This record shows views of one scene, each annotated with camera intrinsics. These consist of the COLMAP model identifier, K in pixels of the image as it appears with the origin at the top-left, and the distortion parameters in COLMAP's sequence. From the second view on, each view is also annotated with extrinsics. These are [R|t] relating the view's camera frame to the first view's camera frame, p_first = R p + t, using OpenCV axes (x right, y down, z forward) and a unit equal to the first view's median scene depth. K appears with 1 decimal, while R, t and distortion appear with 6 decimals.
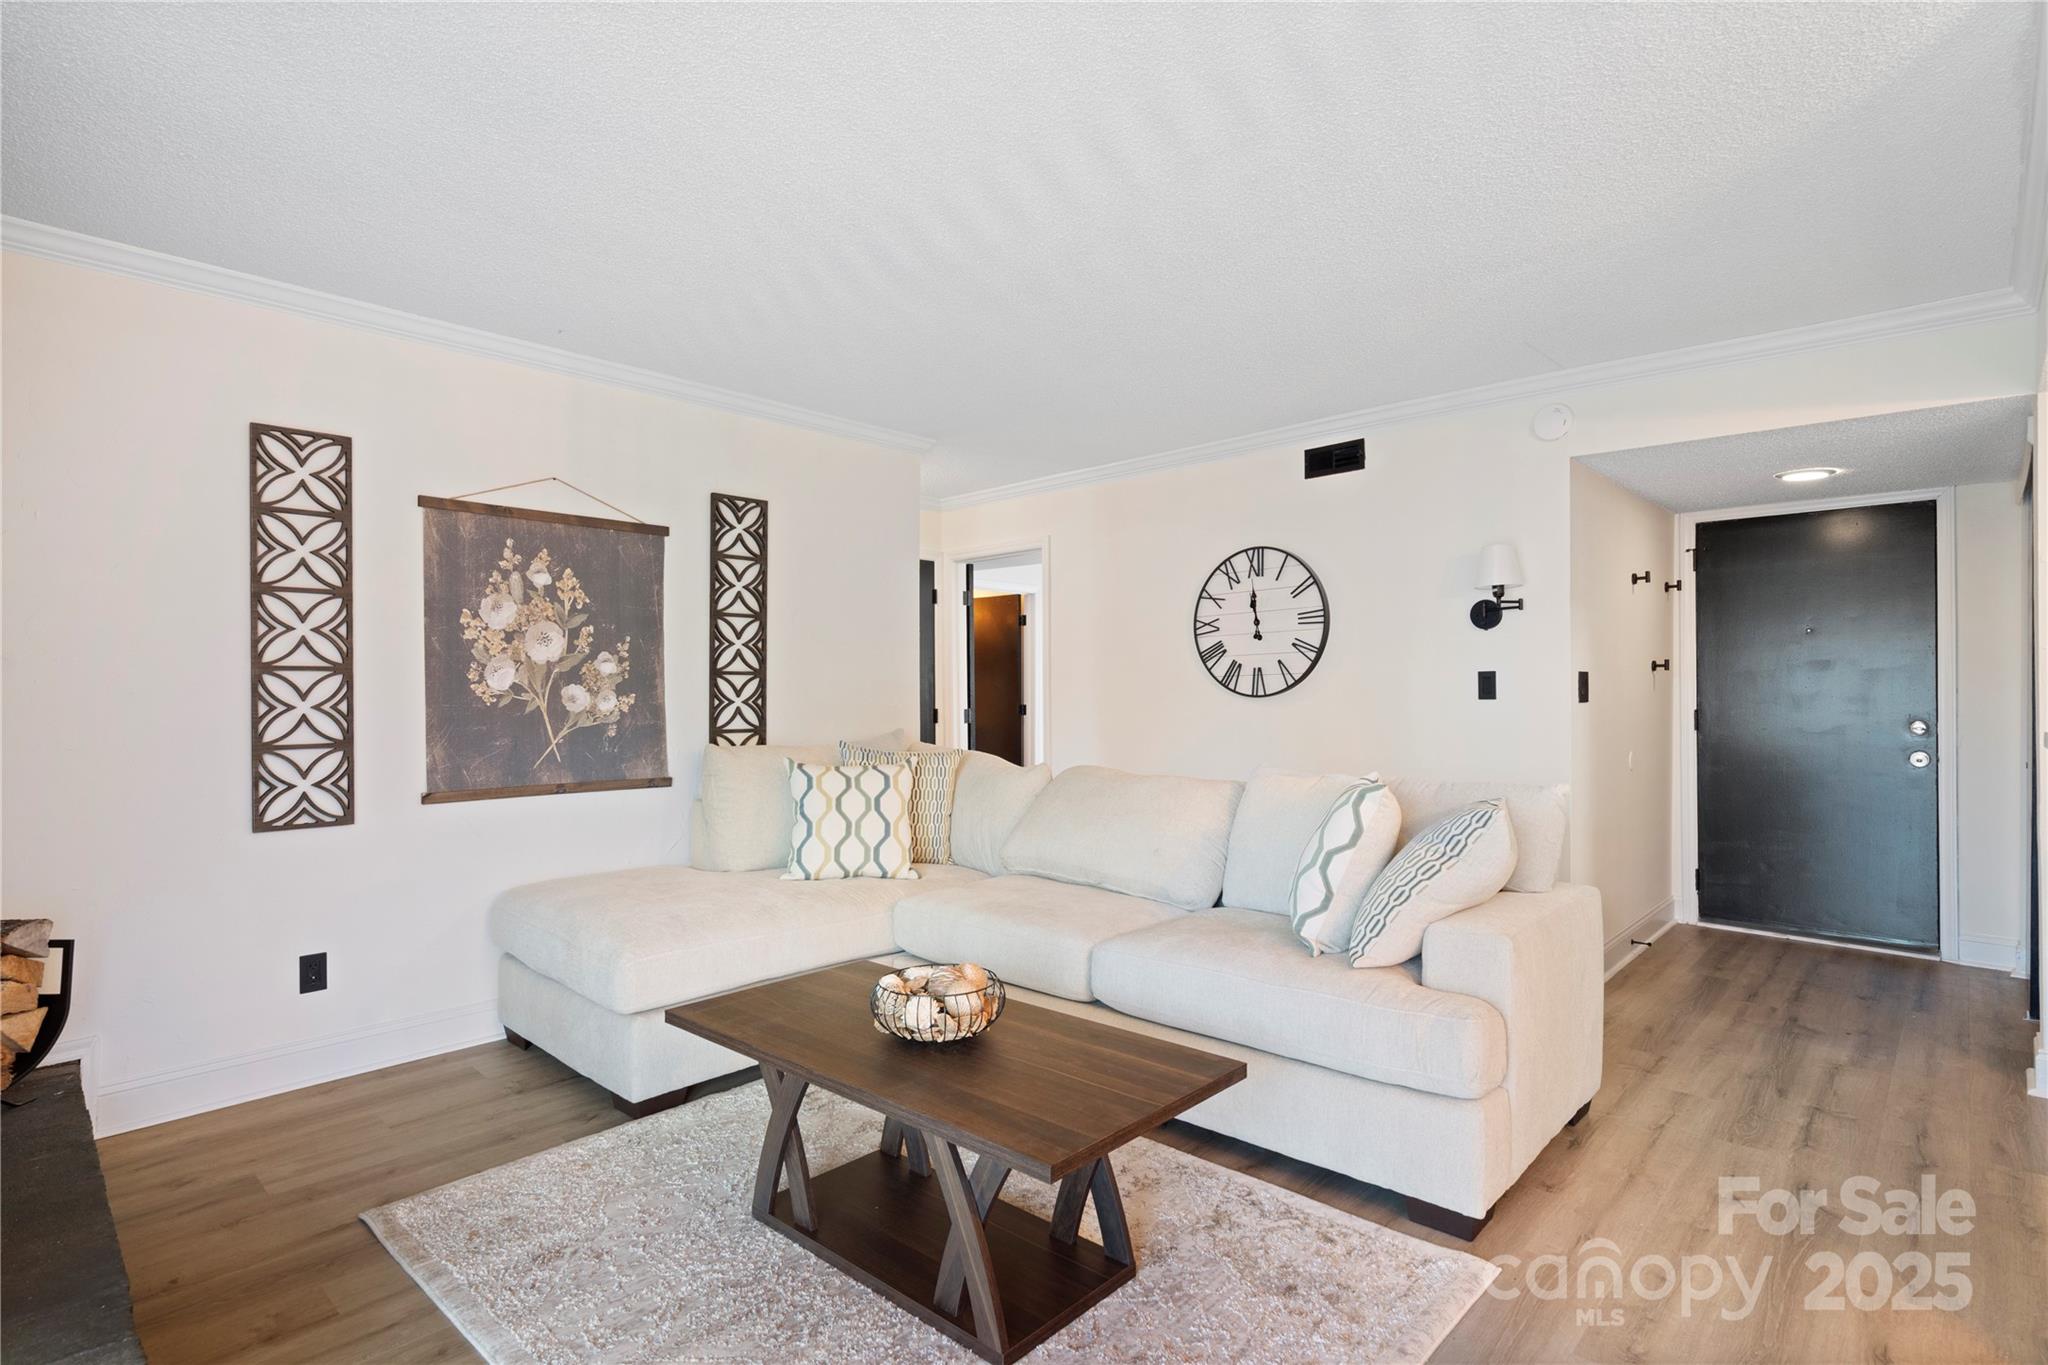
lens RADIAL K [[1019.8, 0, 1029.5], [0, 1019.8, 687.0], [0, 0, 1]] dist [0.002578, 0.001788]
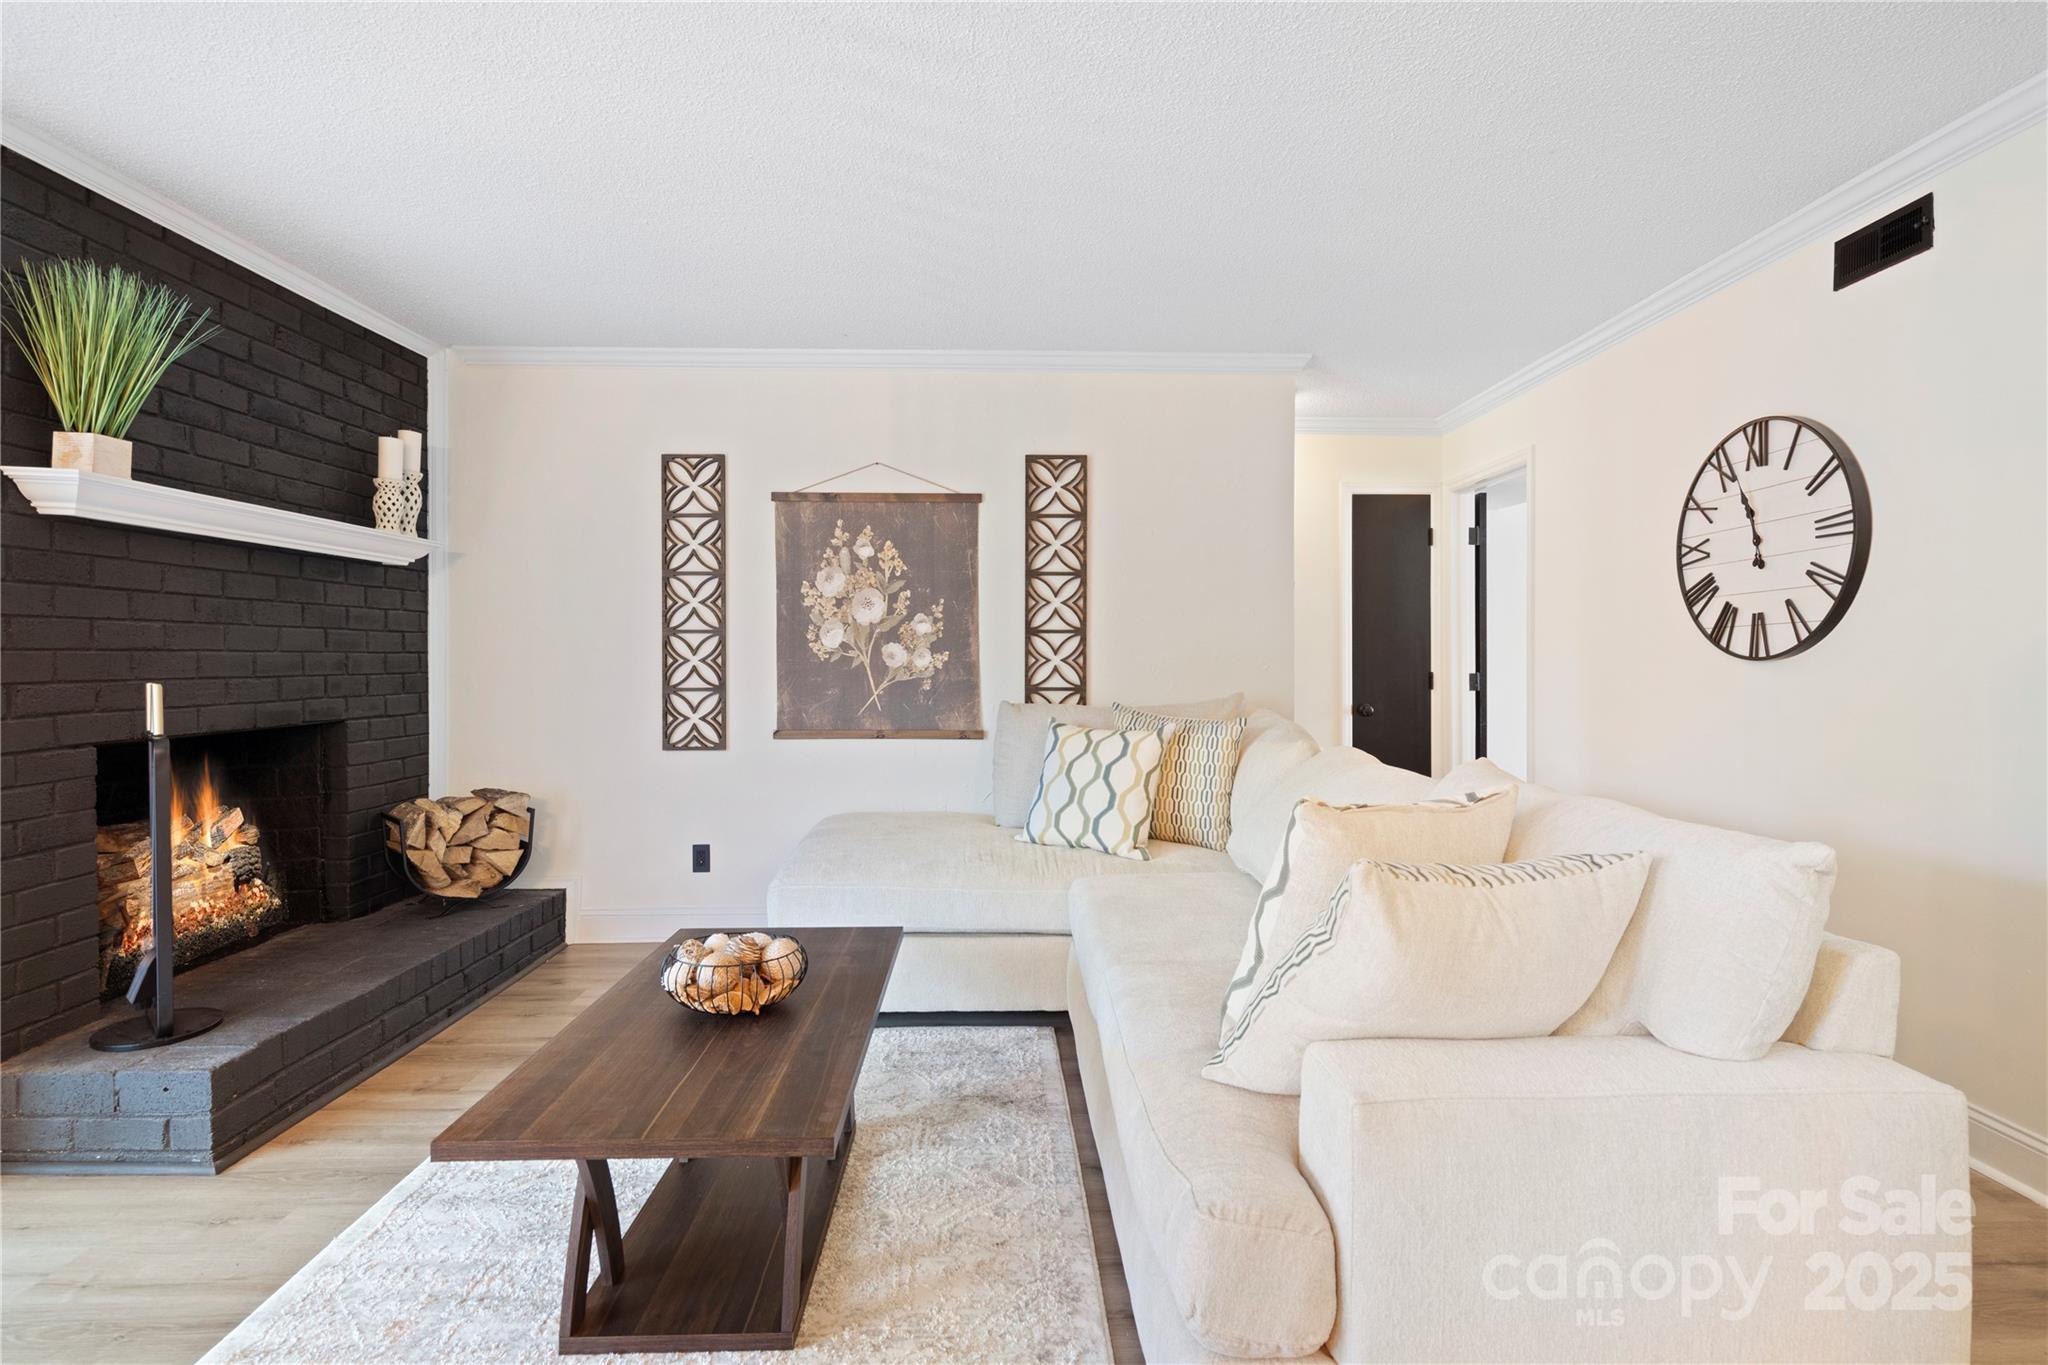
lens RADIAL K [[1014.6, 0, 1023.8], [0, 1014.6, 664.1], [0, 0, 1]] dist [0.000478, 0.001649]
pose [[0.698201, 0.010976, -0.715817, 0.446665], [-0.000351, 0.999888, 0.014990, 0.003865], [0.715901, -0.010215, 0.698127, 0.307599]]
